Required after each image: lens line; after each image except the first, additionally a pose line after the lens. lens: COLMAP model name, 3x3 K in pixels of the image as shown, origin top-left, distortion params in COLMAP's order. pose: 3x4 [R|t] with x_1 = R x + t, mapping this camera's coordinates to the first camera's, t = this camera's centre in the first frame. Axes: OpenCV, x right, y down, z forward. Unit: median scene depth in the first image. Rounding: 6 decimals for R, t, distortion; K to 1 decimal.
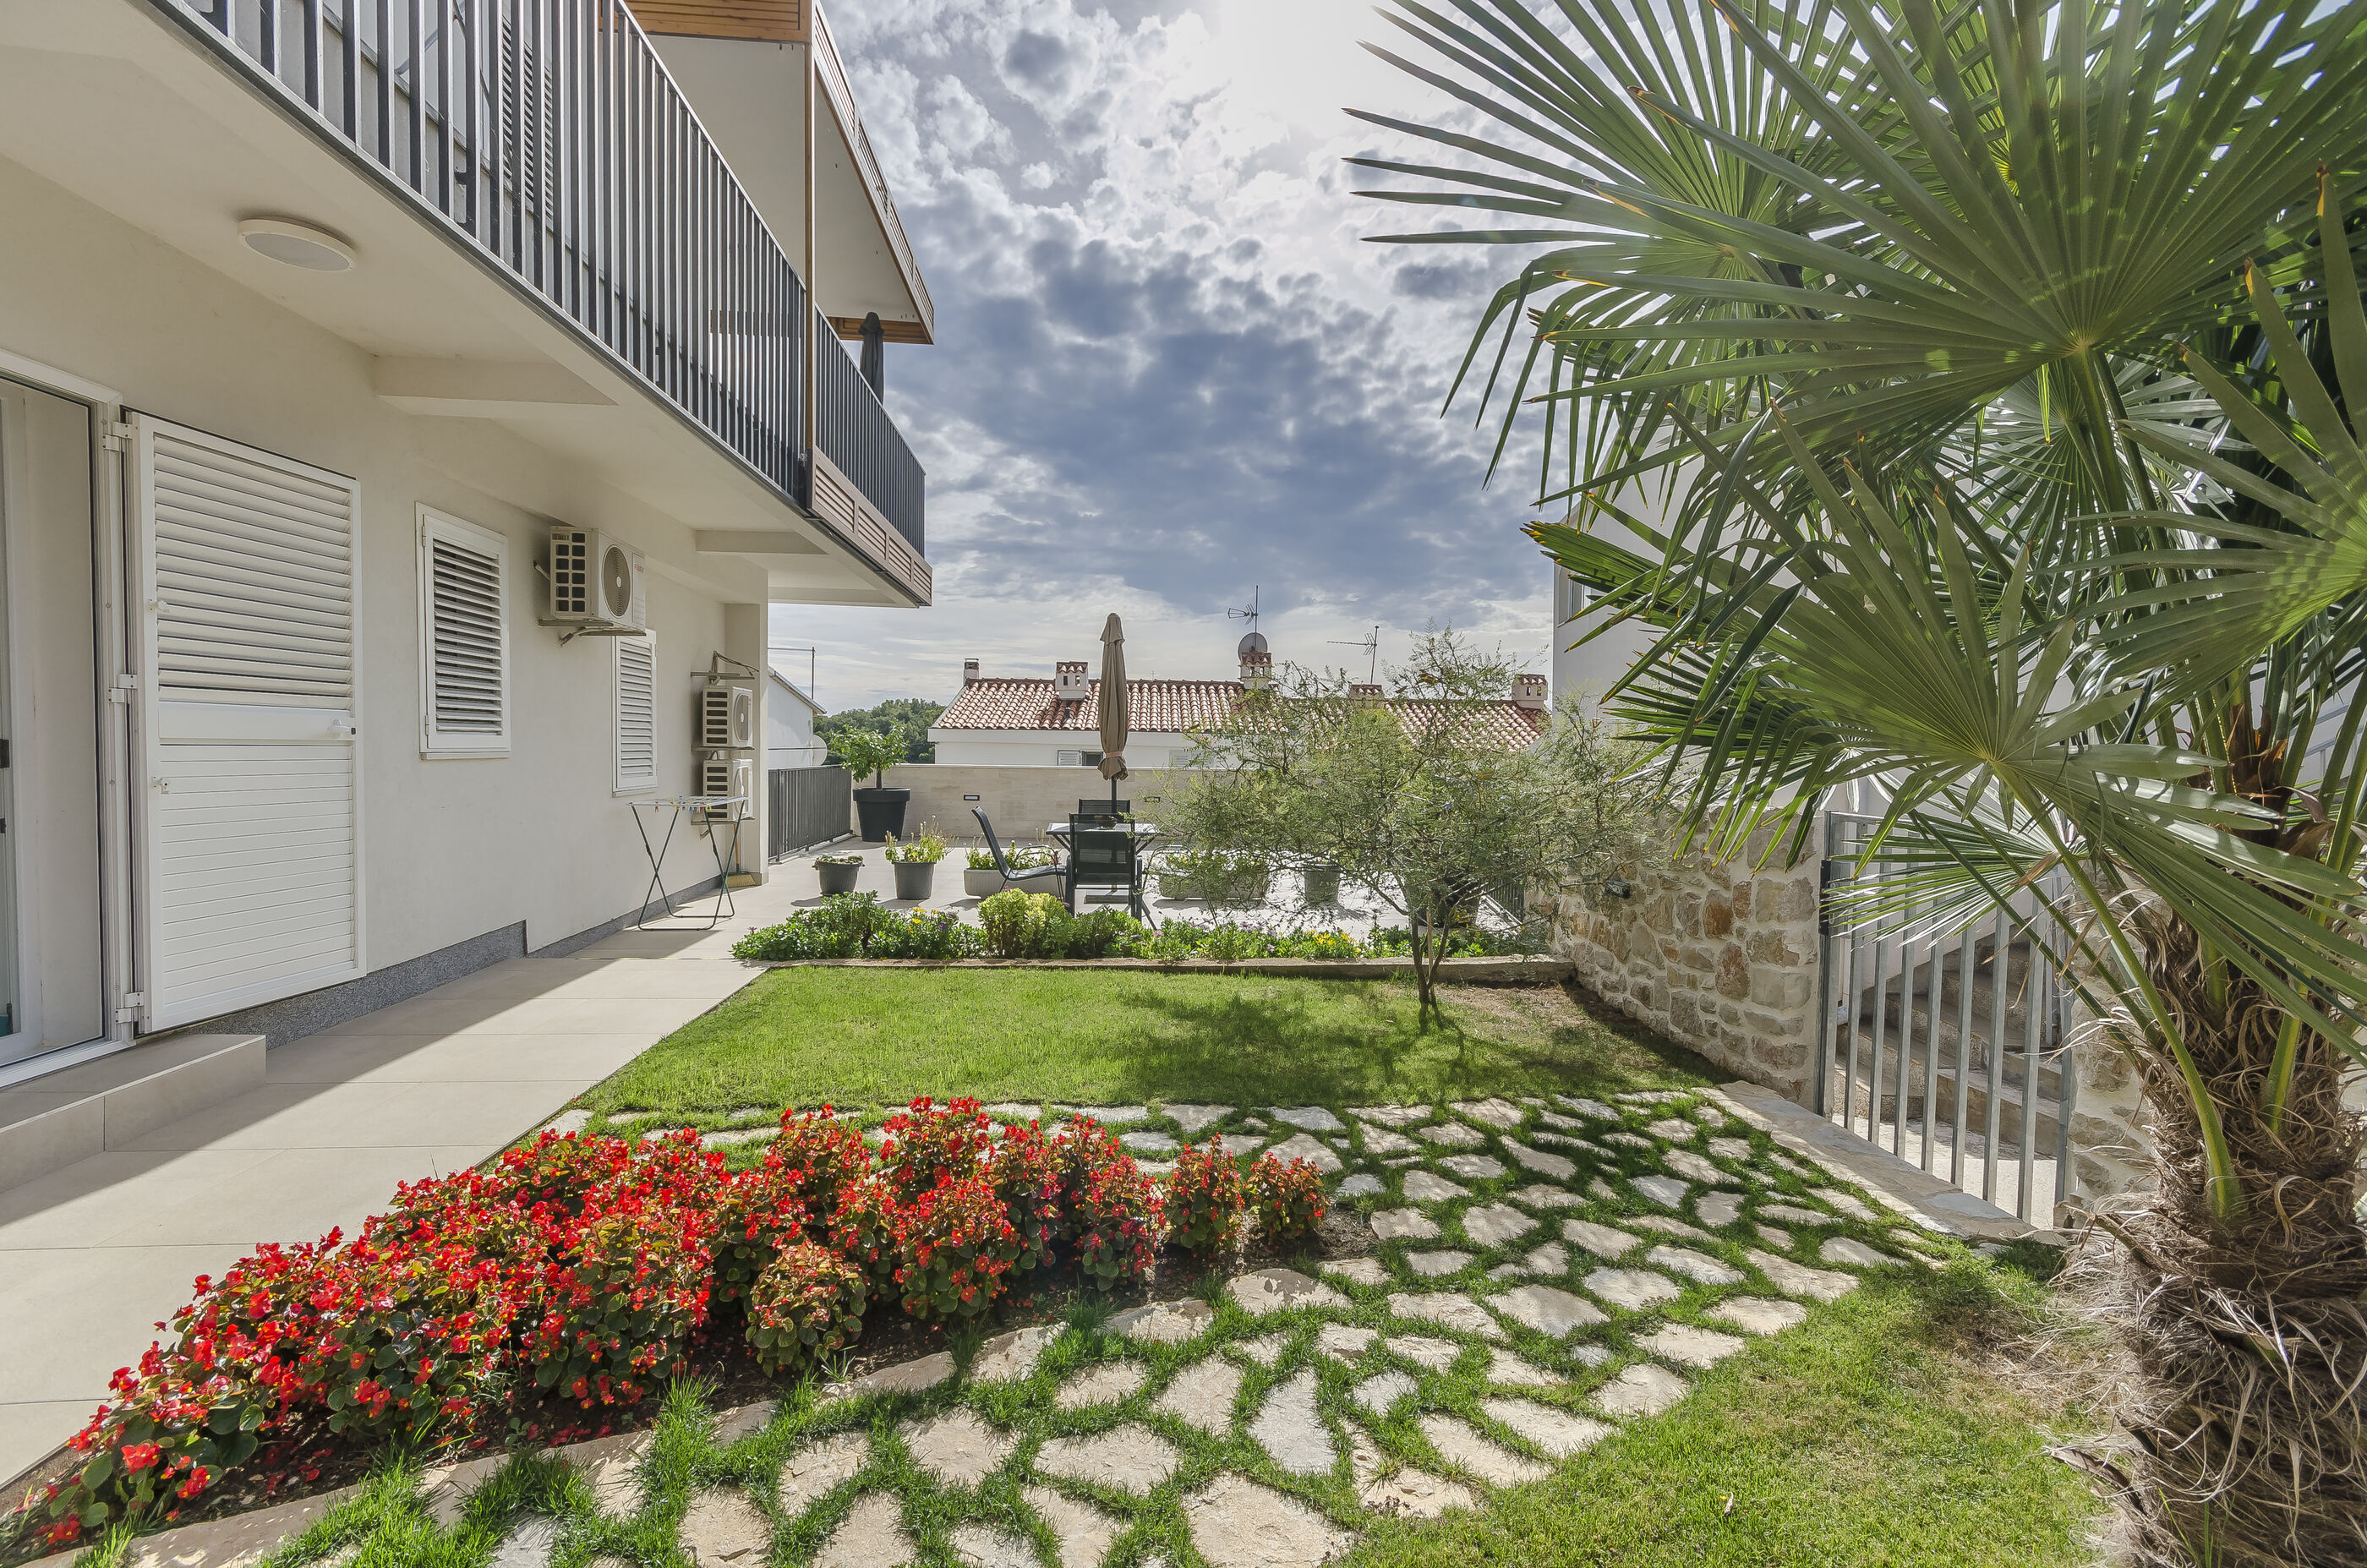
lens RADIAL K [[1038.2, 0, 1194.3], [0, 1038.2, 788.9], [0, 0, 1]] dist [0.000749, 0.000280]
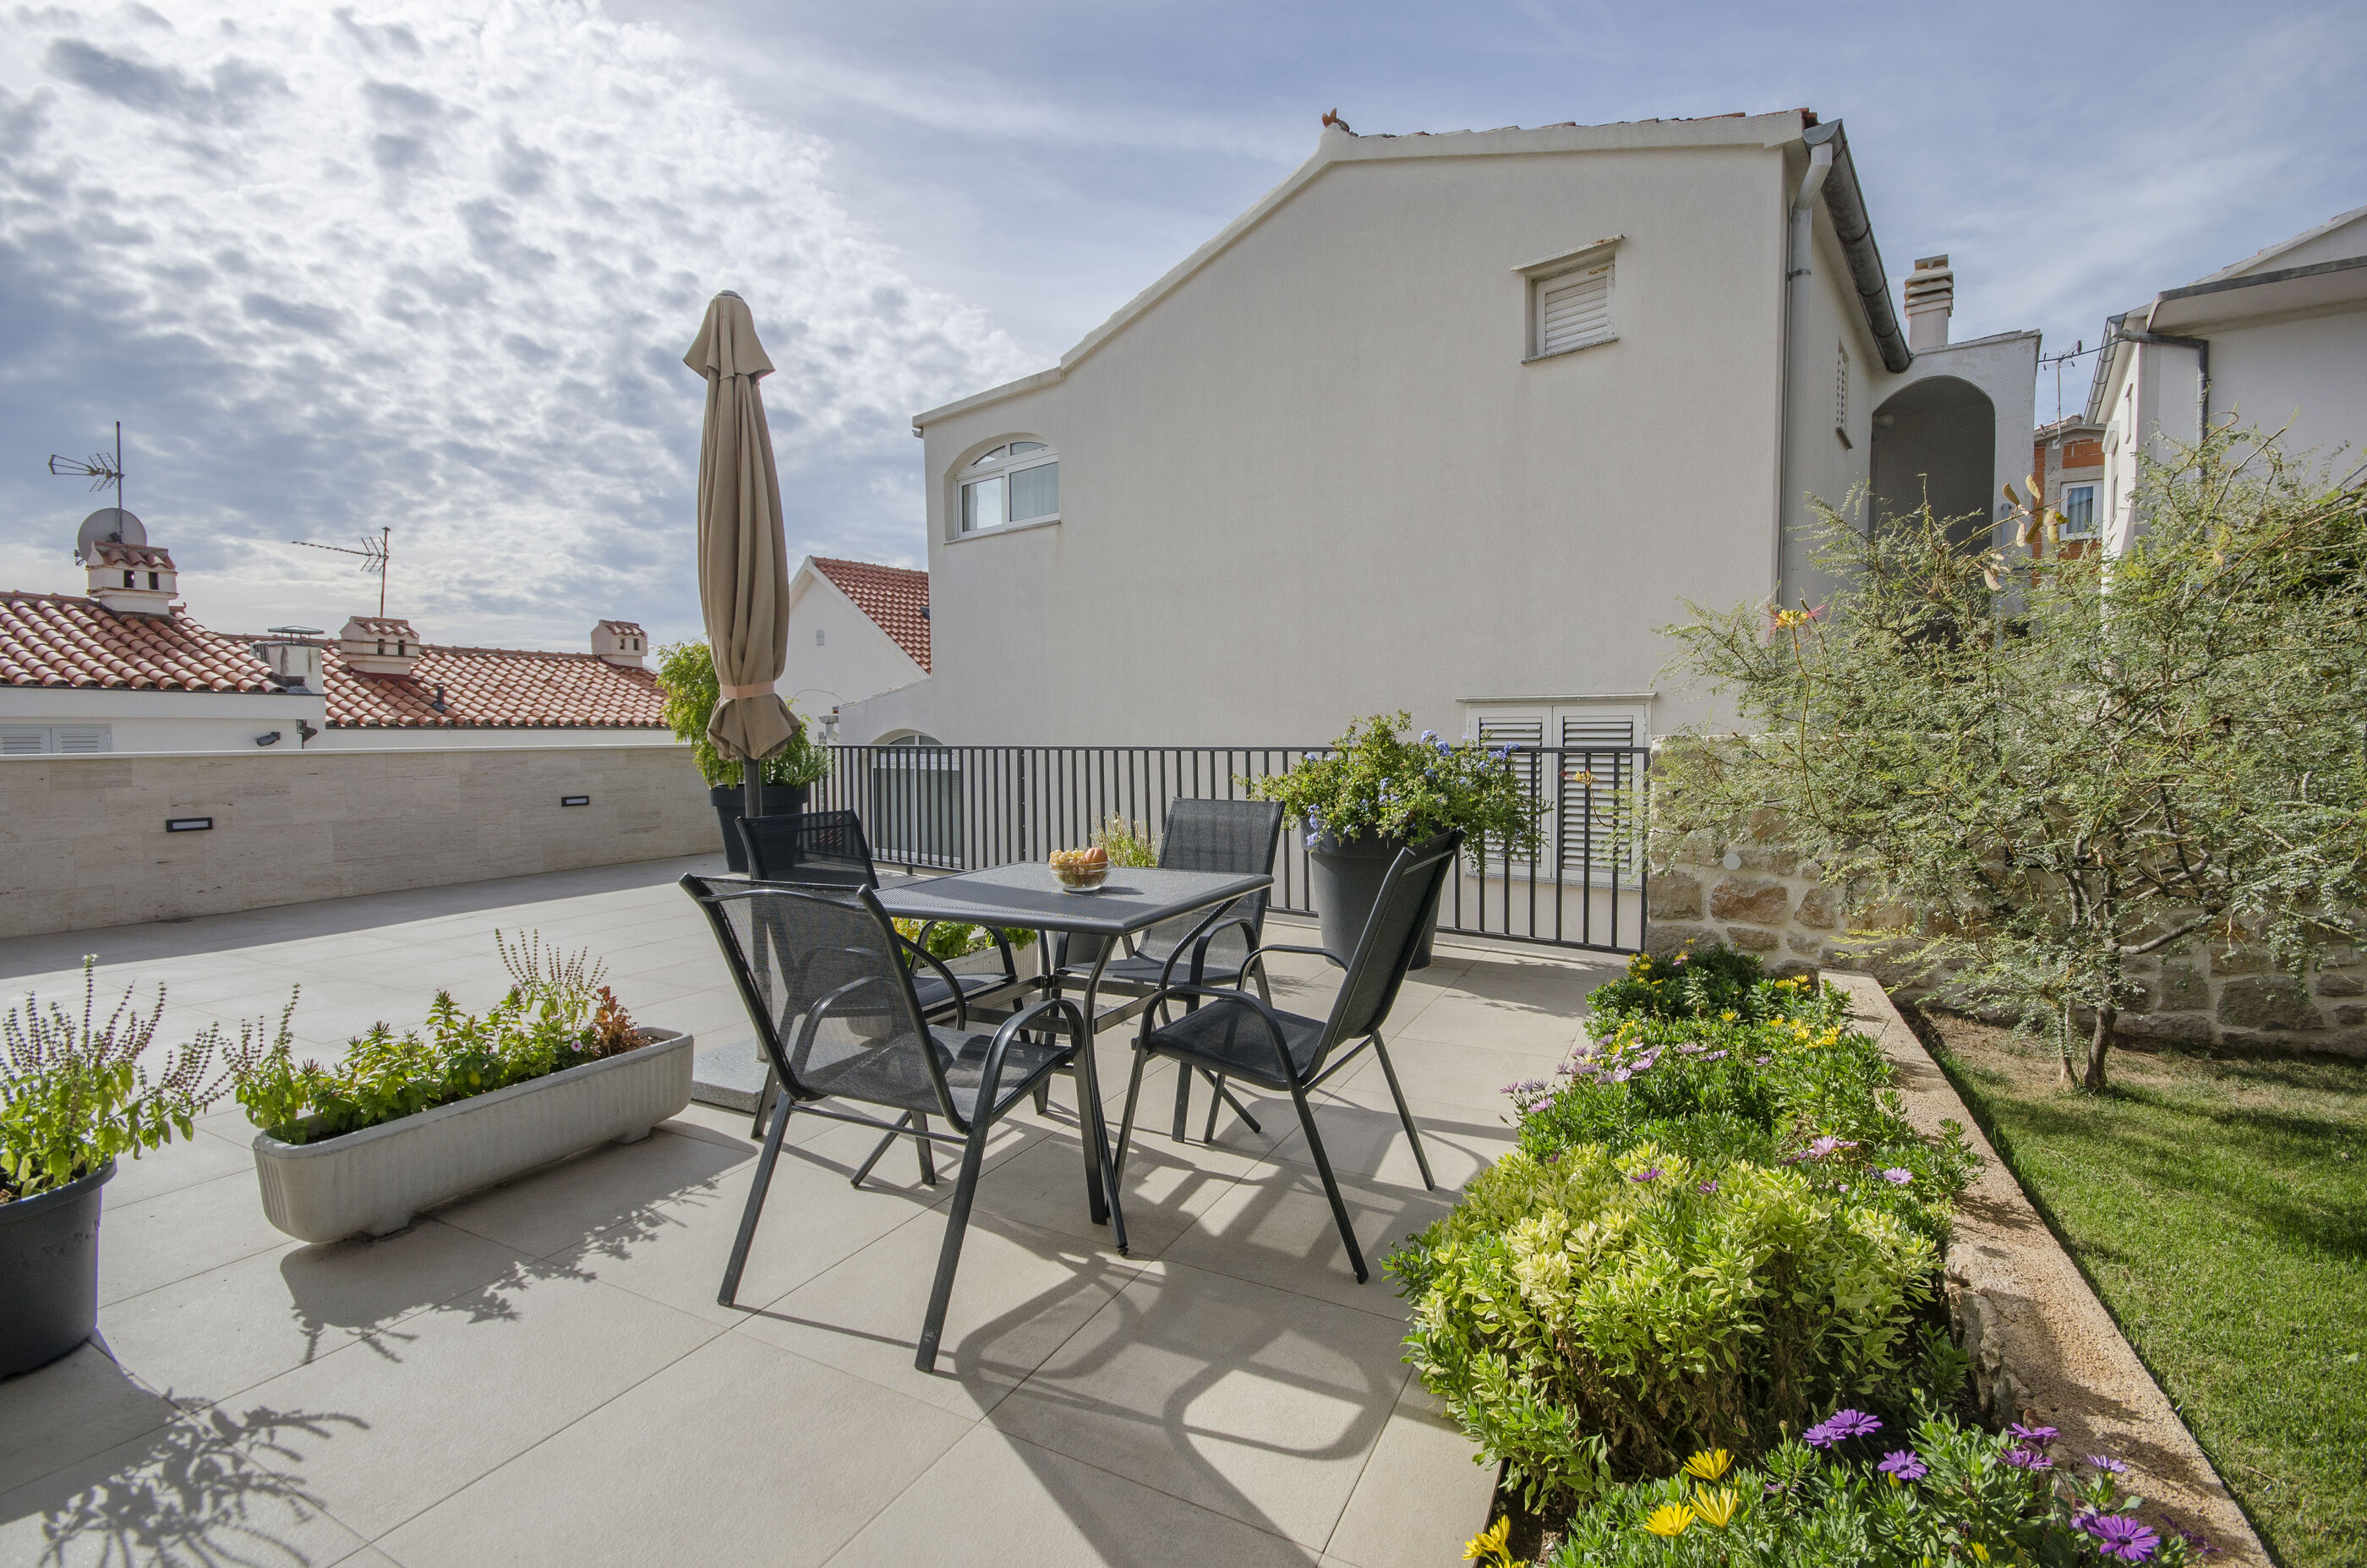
lens RADIAL K [[1038.2, 0, 1202.9], [0, 1038.2, 784.3], [0, 0, 1]] dist [0.000749, 0.000280]
pose [[0.533448, -0.057879, 0.843850, -0.817565], [0.046415, 0.998156, 0.039121, -0.017692], [-0.844558, 0.018299, 0.535151, 1.760828]]
